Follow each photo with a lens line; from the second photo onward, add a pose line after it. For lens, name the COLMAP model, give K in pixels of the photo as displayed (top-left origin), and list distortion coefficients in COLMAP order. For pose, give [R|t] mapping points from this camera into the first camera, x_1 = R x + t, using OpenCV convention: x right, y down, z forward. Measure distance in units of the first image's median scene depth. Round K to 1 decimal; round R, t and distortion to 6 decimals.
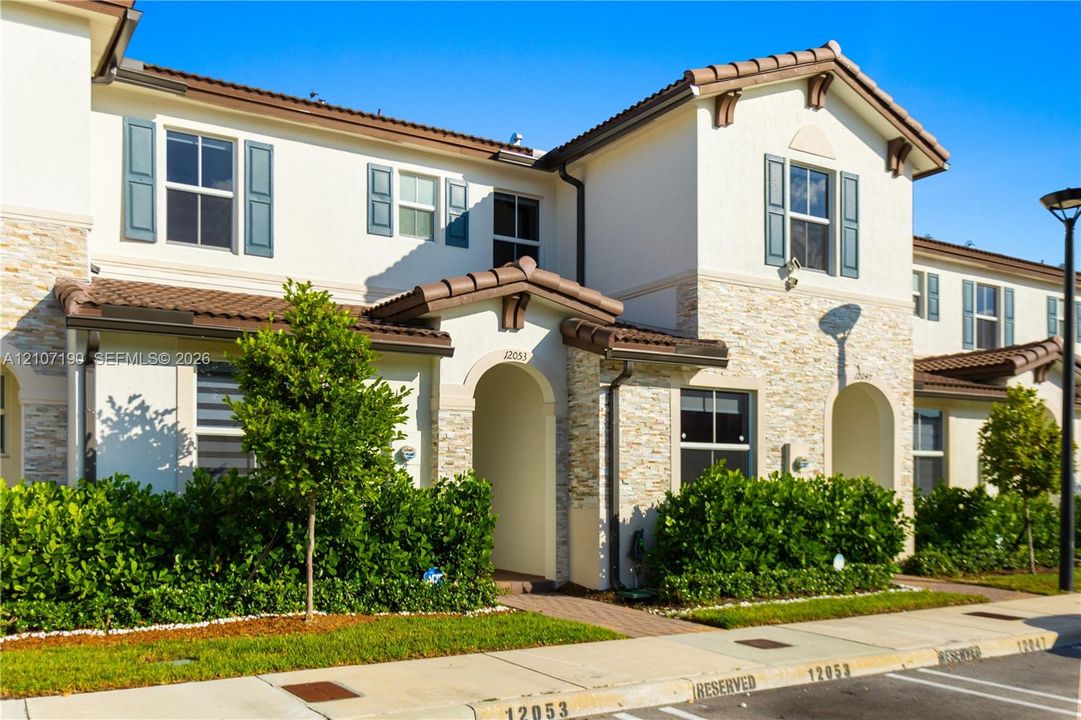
lens RADIAL K [[822.7, 0, 540.4], [0, 822.7, 460.0], [0, 0, 1]] dist [0.005888, 0.000232]
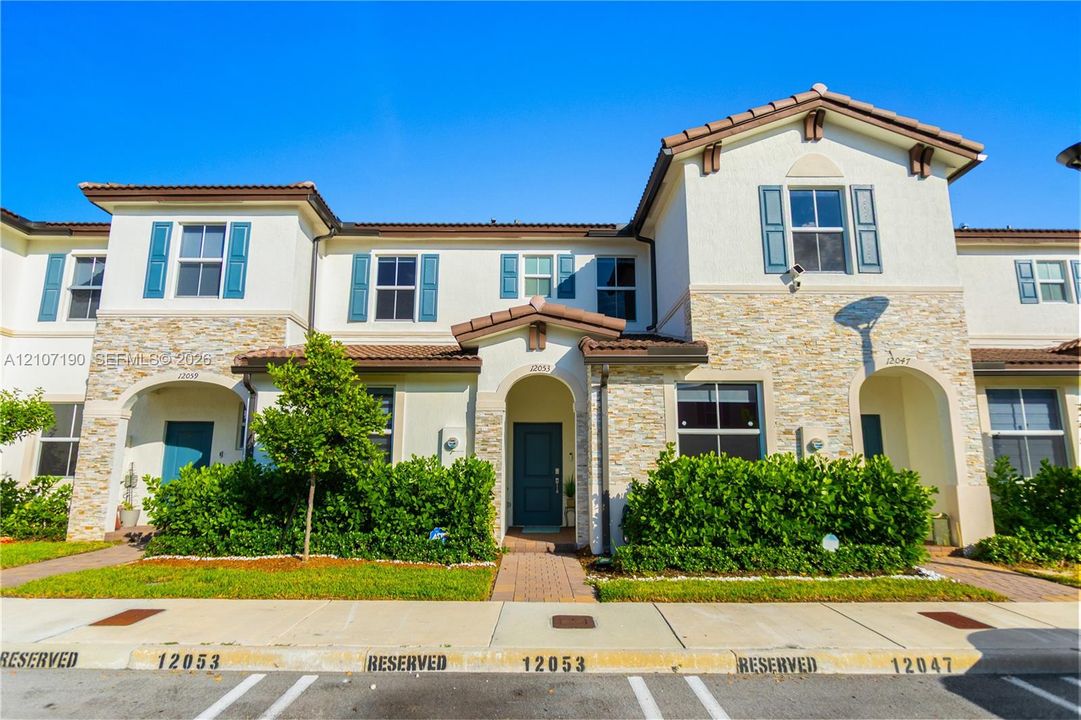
lens RADIAL K [[533.2, 0, 537.0], [0, 533.2, 365.0], [0, 0, 1]] dist [-0.004671, -0.000117]
pose [[0.882417, -0.088323, -0.462103, 0.326706], [0.014507, 0.986861, -0.160920, 0.007739], [0.470245, 0.135295, 0.872104, 0.205223]]
